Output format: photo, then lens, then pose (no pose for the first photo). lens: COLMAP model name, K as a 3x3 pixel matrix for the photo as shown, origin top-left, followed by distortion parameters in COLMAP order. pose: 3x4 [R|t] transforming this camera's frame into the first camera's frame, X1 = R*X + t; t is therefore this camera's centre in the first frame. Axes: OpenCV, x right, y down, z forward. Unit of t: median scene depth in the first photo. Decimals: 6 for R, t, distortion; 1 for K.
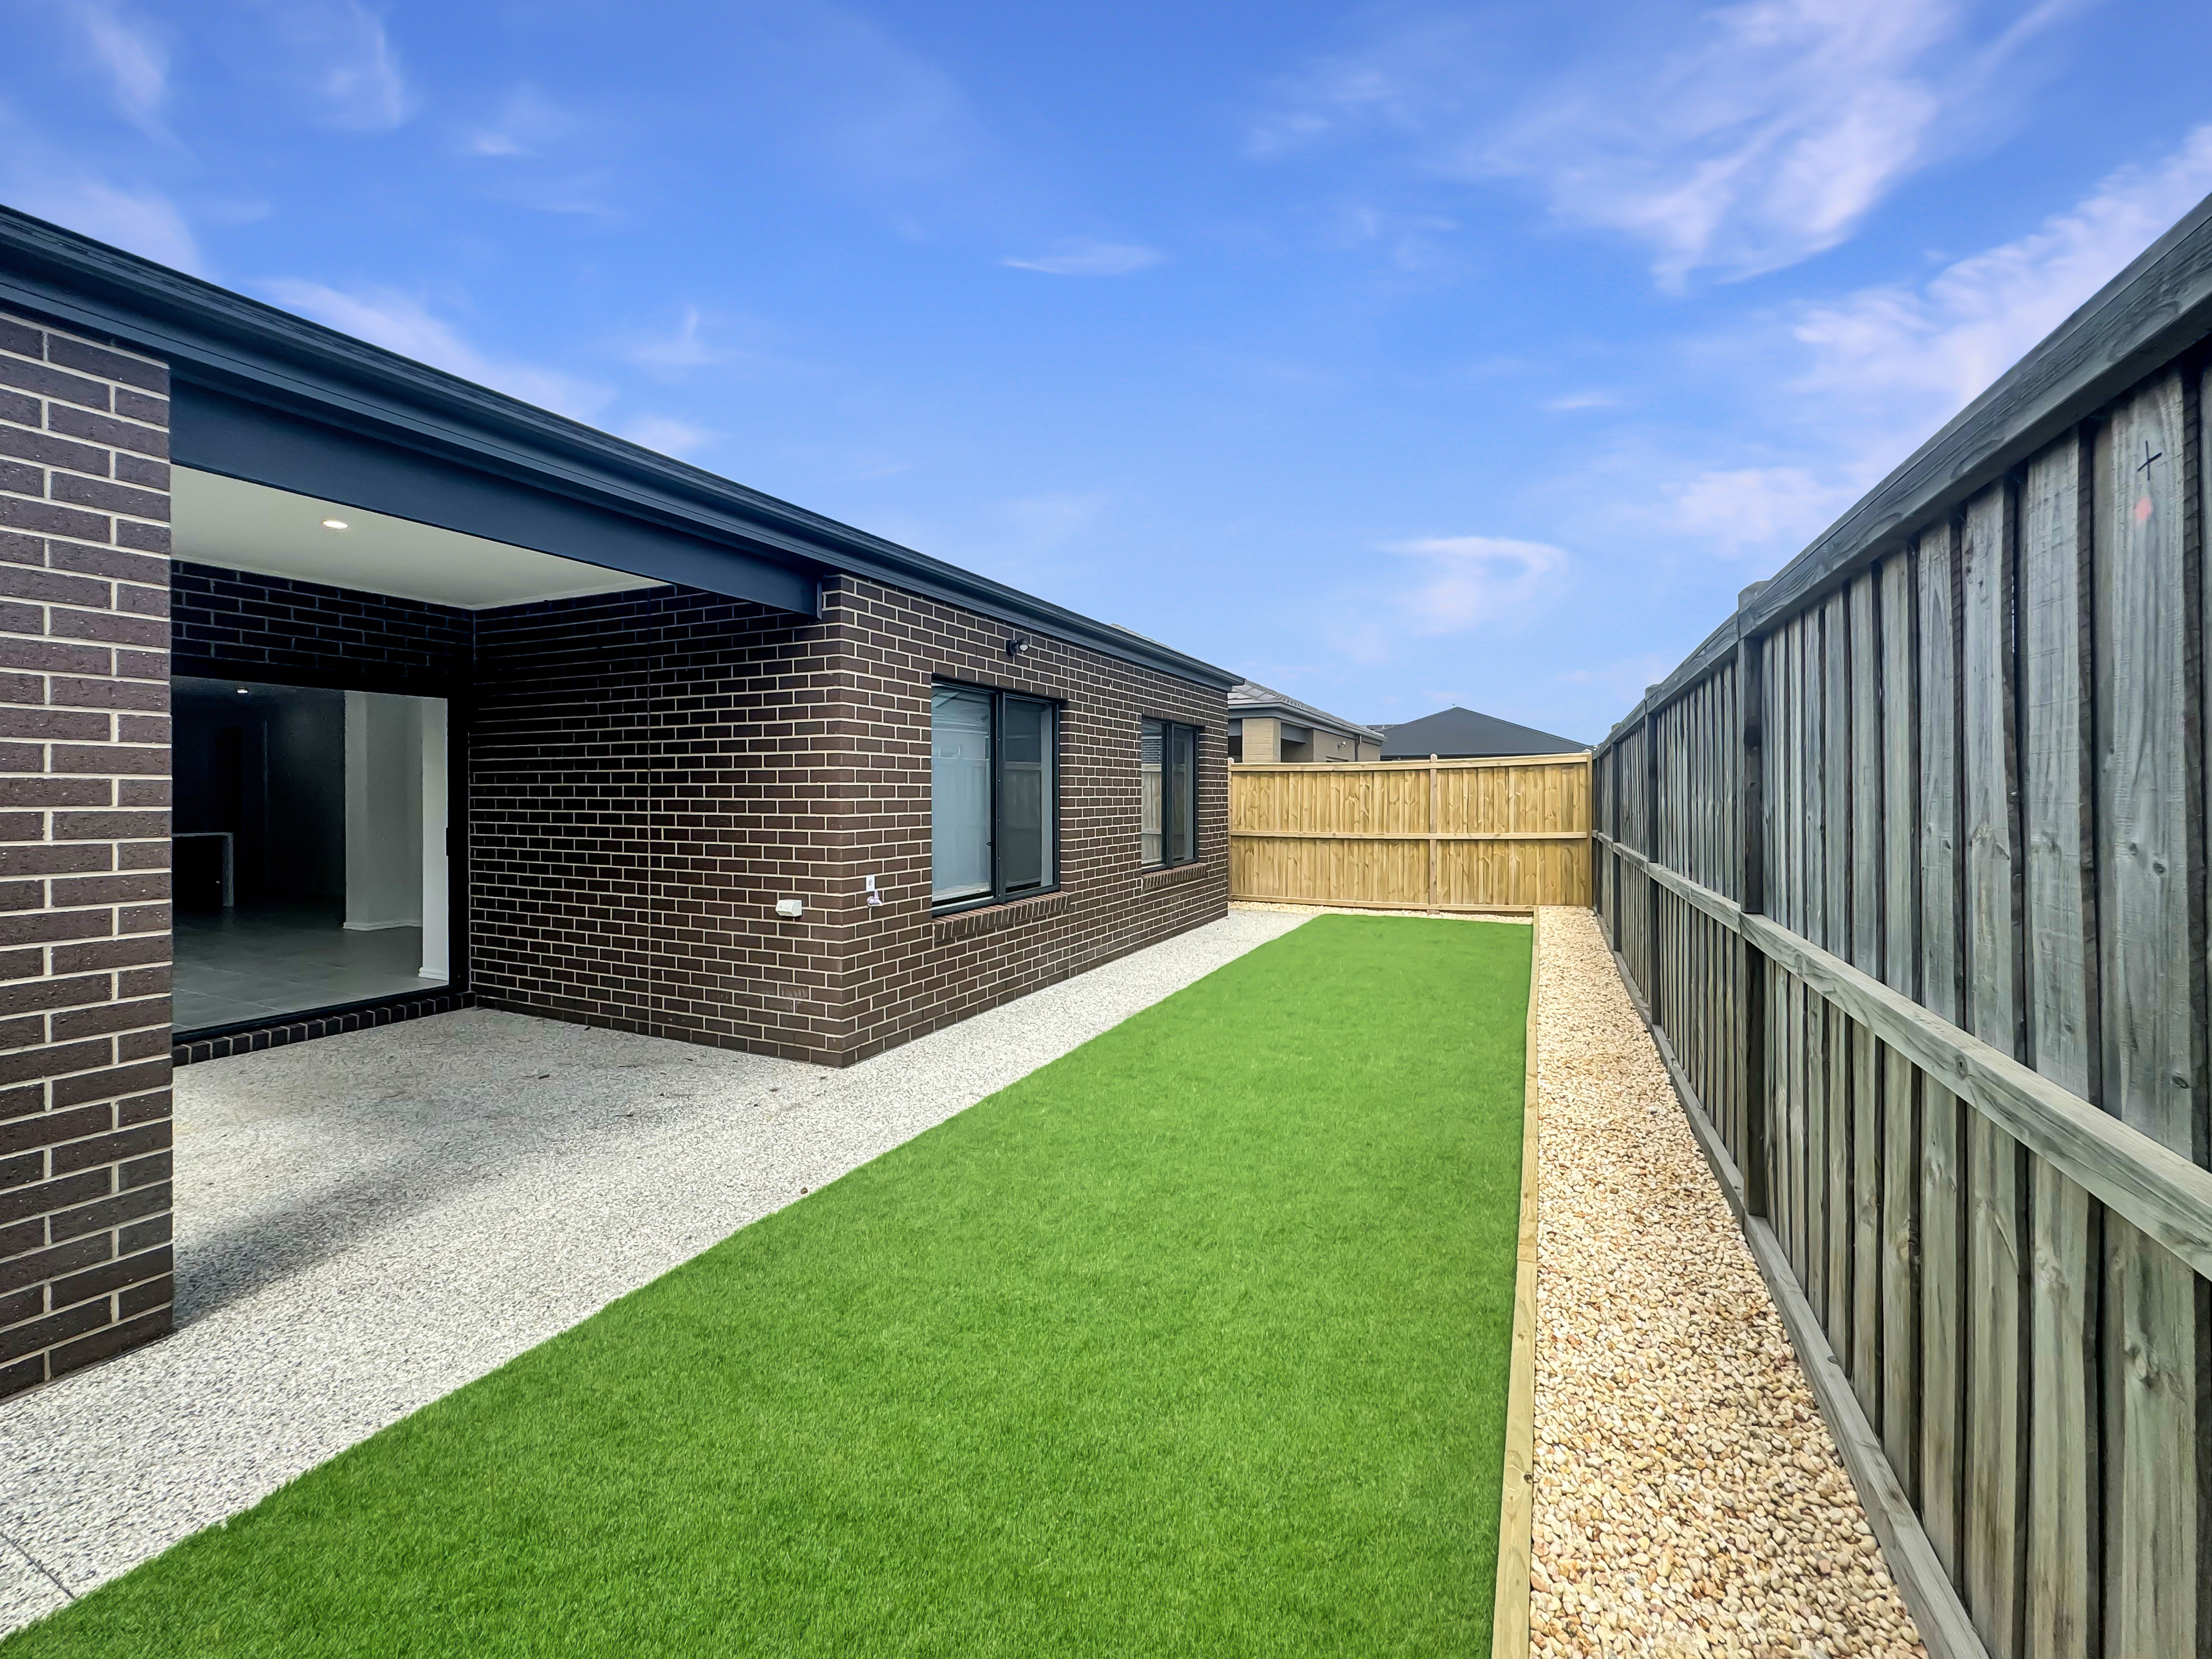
lens RADIAL K [[892.5, 0, 1114.2], [0, 892.5, 818.4], [0, 0, 1]] dist [-0.000387, -0.000088]
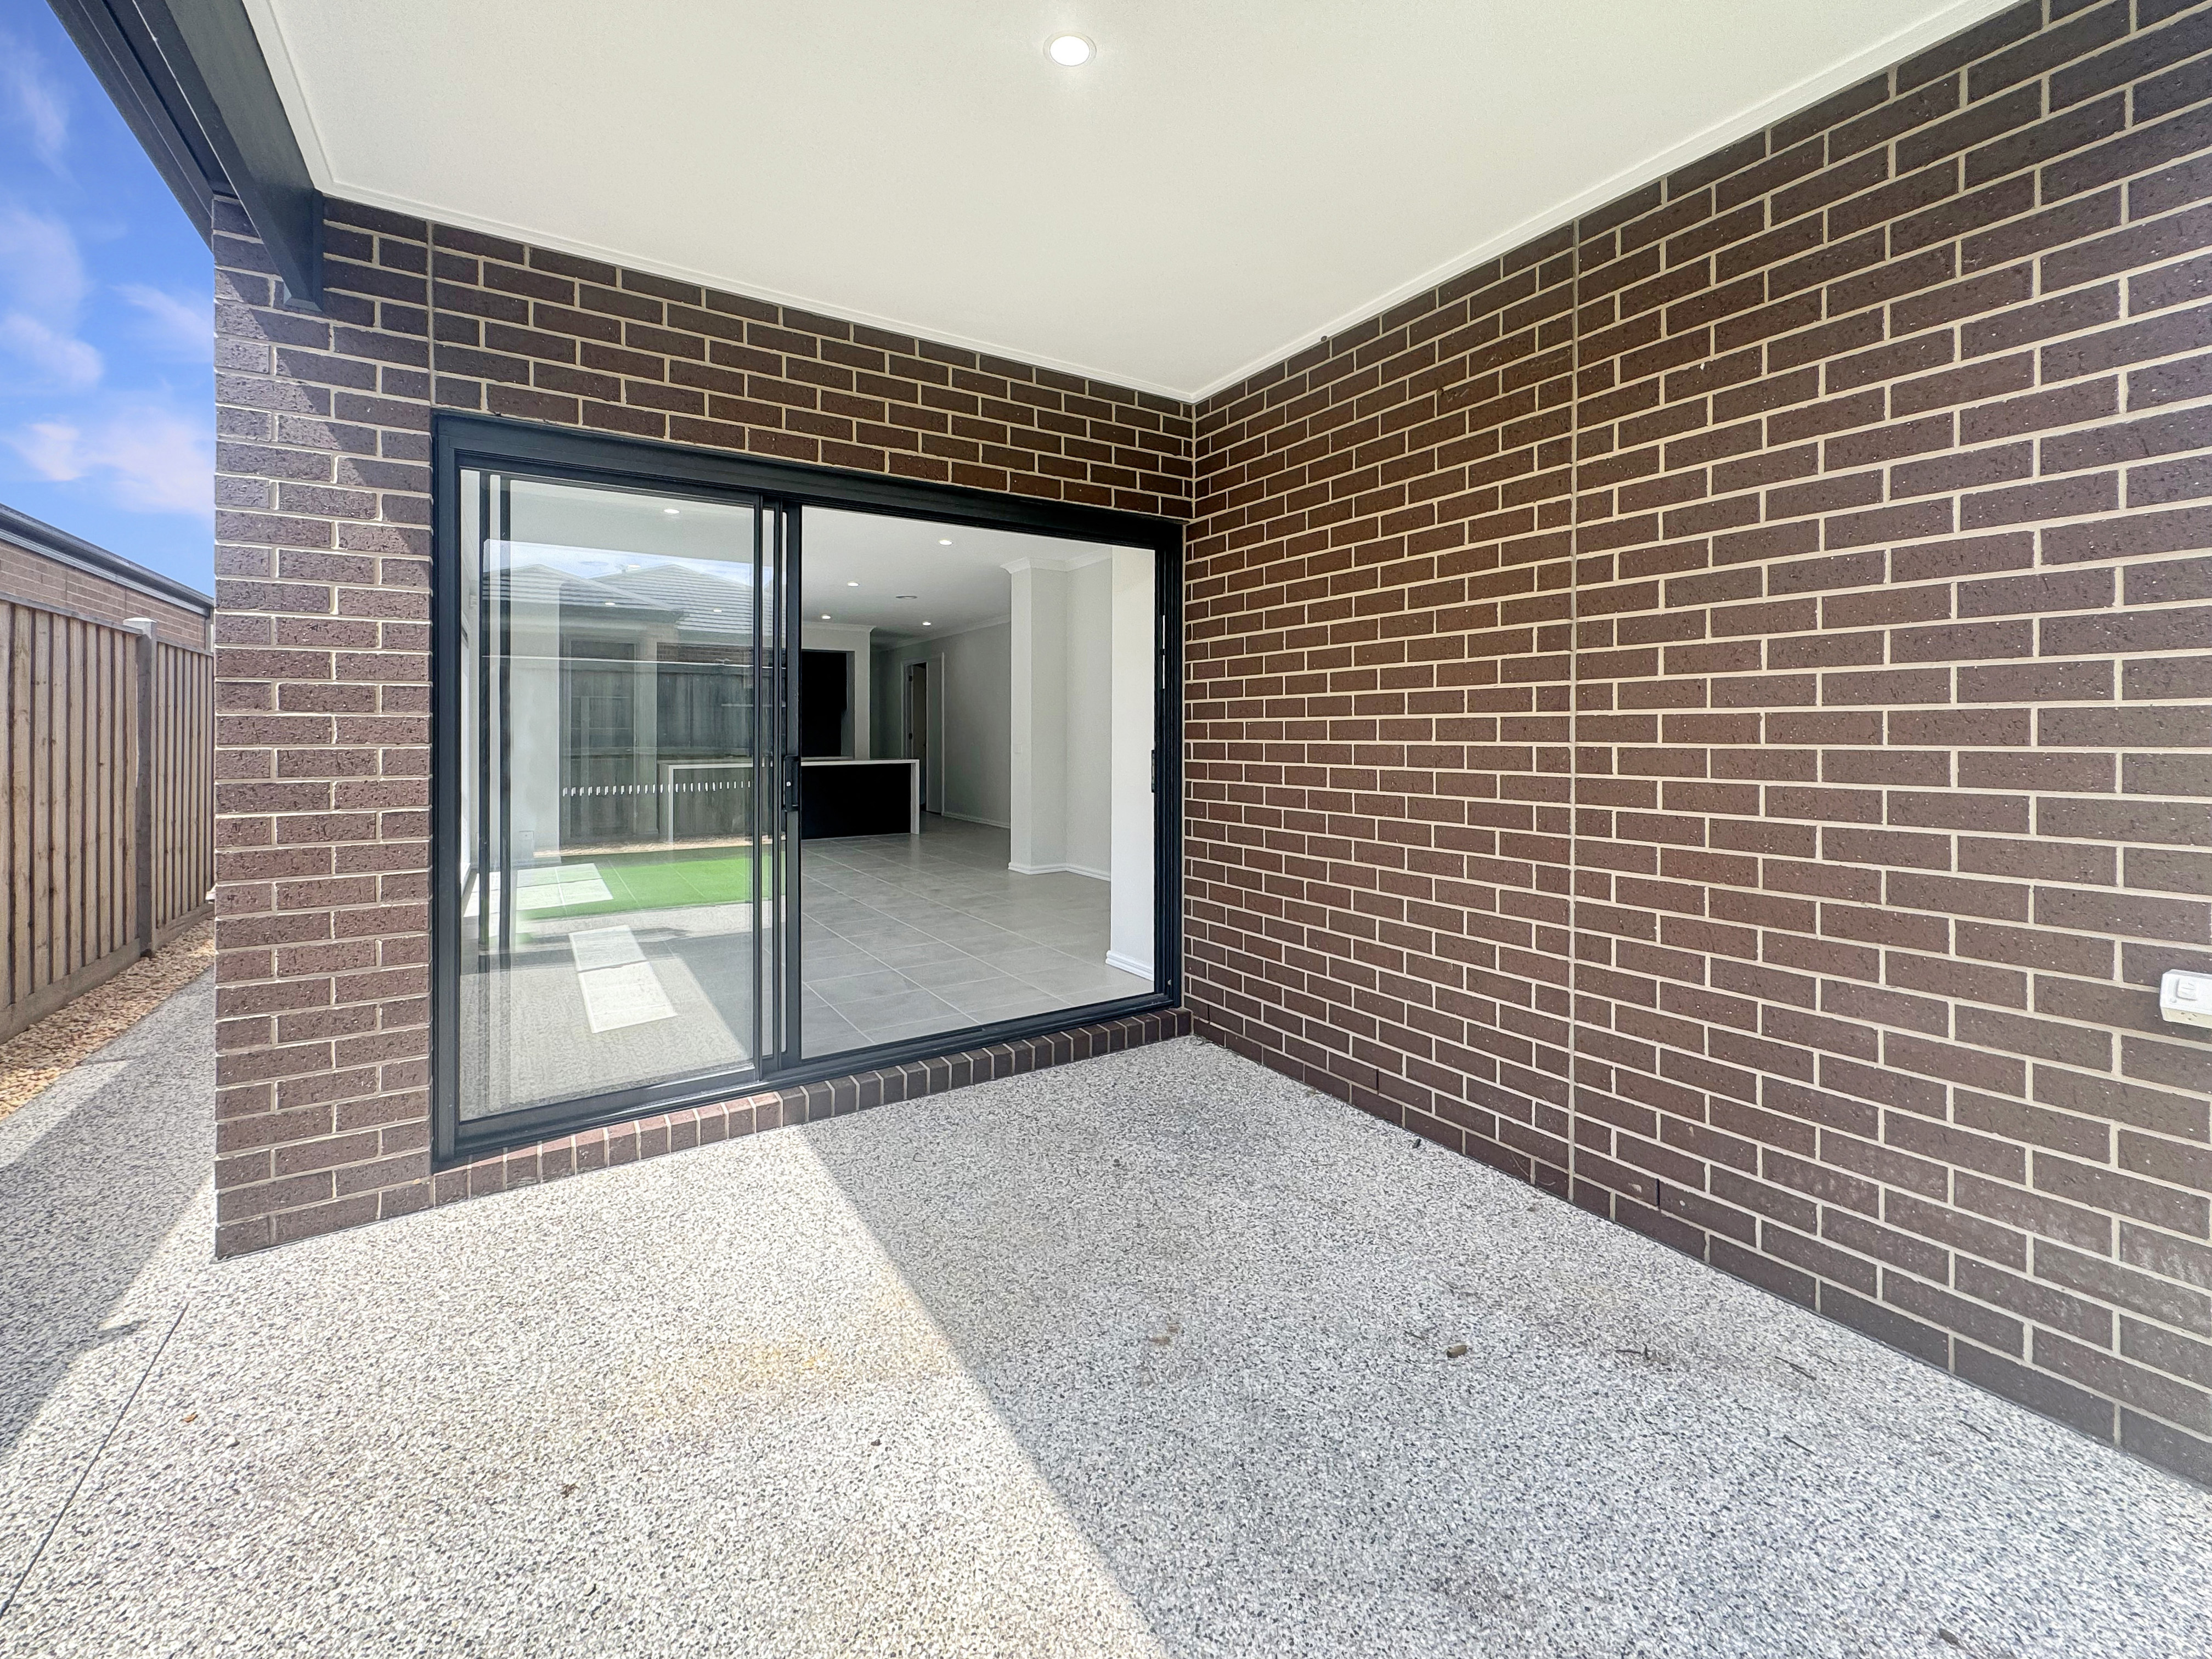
lens RADIAL K [[892.5, 0, 1107.5], [0, 892.5, 733.6], [0, 0, 1]] dist [-0.000387, -0.000088]
pose [[0.841863, -0.007506, -0.539639, -0.453159], [-0.001586, 0.999865, -0.016381, 0.011160], [0.539689, 0.014646, 0.841737, 0.465465]]
